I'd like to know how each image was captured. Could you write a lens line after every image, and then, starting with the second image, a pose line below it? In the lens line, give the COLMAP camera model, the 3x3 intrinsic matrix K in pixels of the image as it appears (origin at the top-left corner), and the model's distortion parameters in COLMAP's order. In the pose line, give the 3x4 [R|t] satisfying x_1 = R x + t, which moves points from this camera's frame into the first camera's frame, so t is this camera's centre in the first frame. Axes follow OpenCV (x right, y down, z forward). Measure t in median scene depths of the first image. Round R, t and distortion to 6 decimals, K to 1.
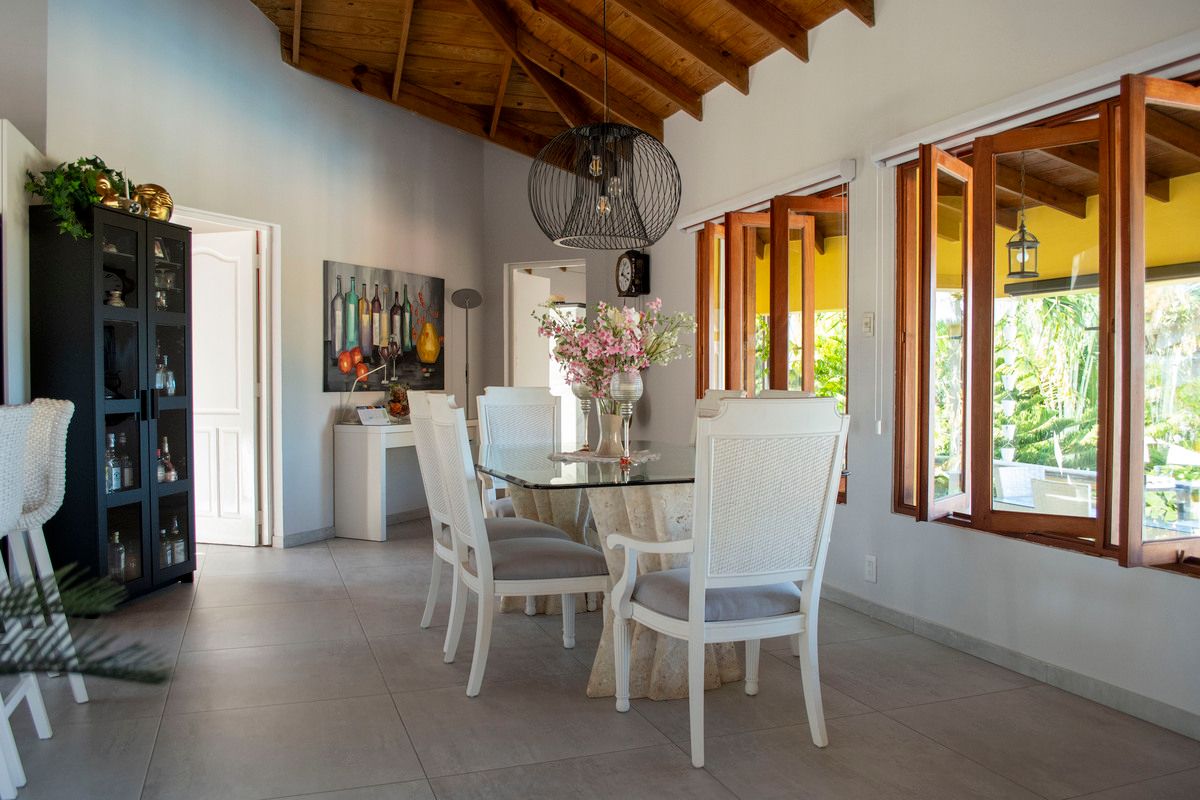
lens RADIAL K [[931.9, 0, 600.0], [0, 931.9, 400.0], [0, 0, 1]] dist [-0.089155, -0.003965]
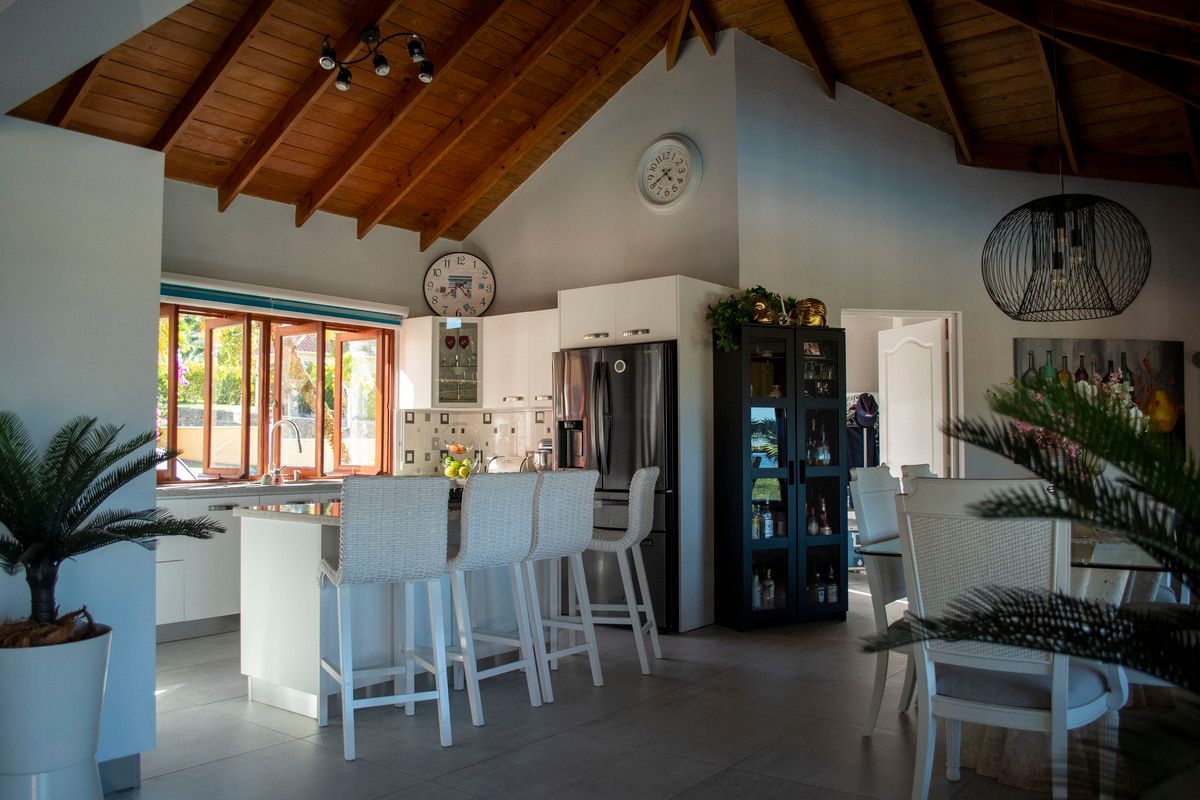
lens RADIAL K [[931.9, 0, 600.0], [0, 931.9, 400.0], [0, 0, 1]] dist [-0.089155, -0.003965]
pose [[0.535217, -0.040506, -0.843743, 0.435557], [-0.019635, 0.997983, -0.060367, -0.011850], [0.844486, 0.048876, 0.533342, 0.065540]]
